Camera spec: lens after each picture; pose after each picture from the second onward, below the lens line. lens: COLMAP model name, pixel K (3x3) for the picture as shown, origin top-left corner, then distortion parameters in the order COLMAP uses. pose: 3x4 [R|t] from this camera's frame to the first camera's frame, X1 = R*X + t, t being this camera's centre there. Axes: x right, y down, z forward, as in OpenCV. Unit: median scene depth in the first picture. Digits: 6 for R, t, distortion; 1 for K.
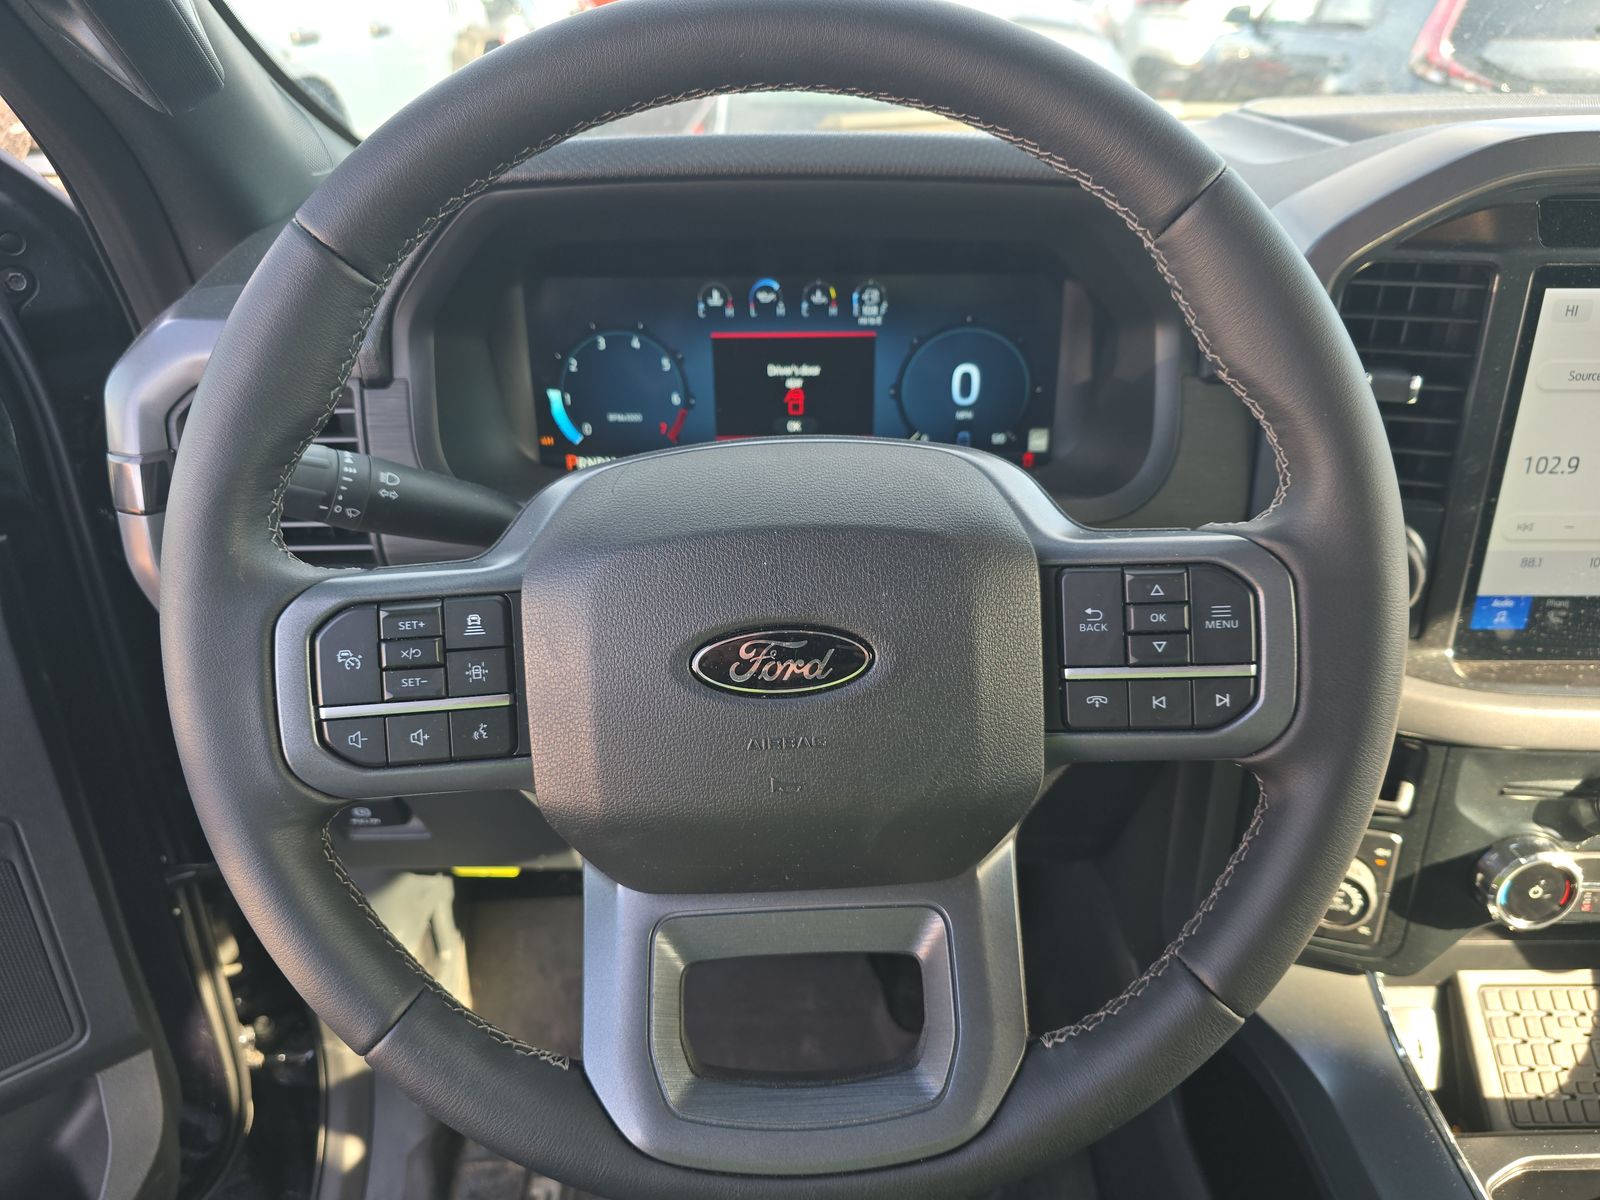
lens RADIAL K [[1065.1, 0, 800.0], [0, 1065.1, 600.0], [0, 0, 1]] dist [0.059236, -0.079873]
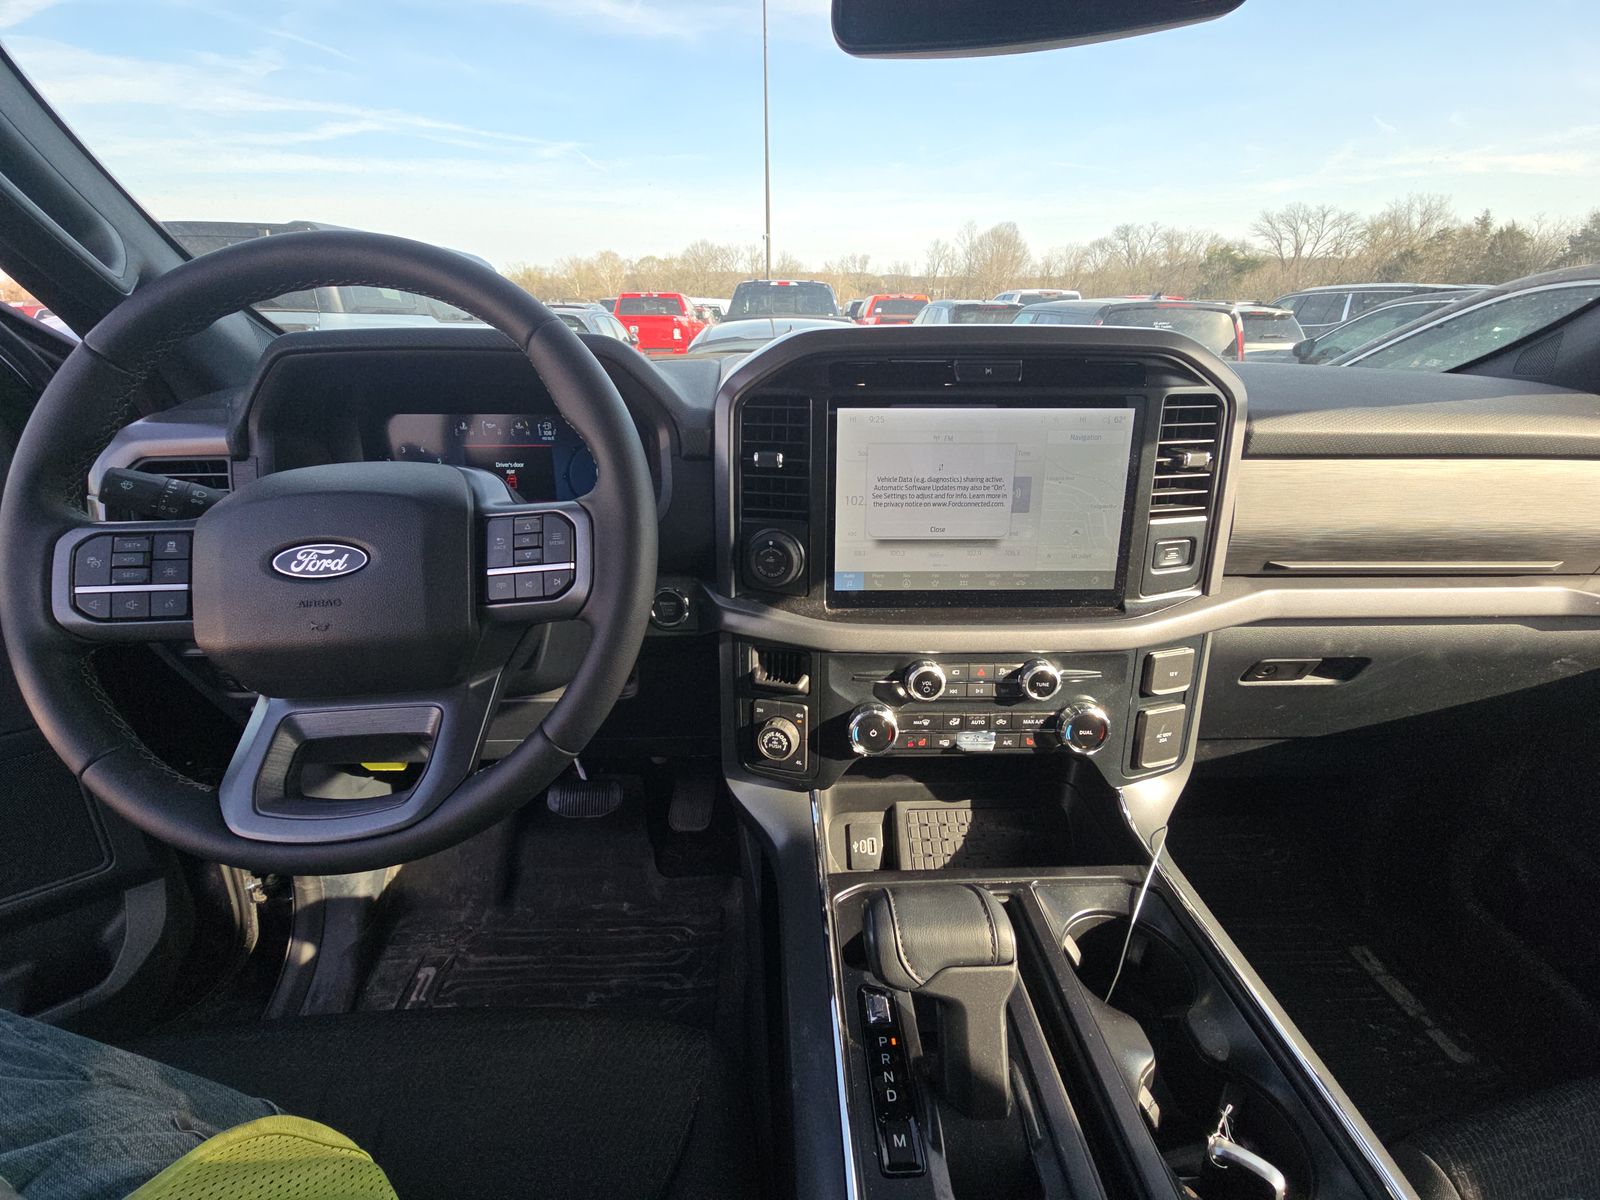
lens RADIAL K [[637.6, 0, 800.0], [0, 637.6, 600.0], [0, 0, 1]] dist [-0.006735, -0.000248]
pose [[0.998985, -0.001776, 0.045014, 0.452372], [0.007139, 0.992838, -0.119255, 0.154468], [-0.044480, 0.119456, 0.991843, -0.087468]]
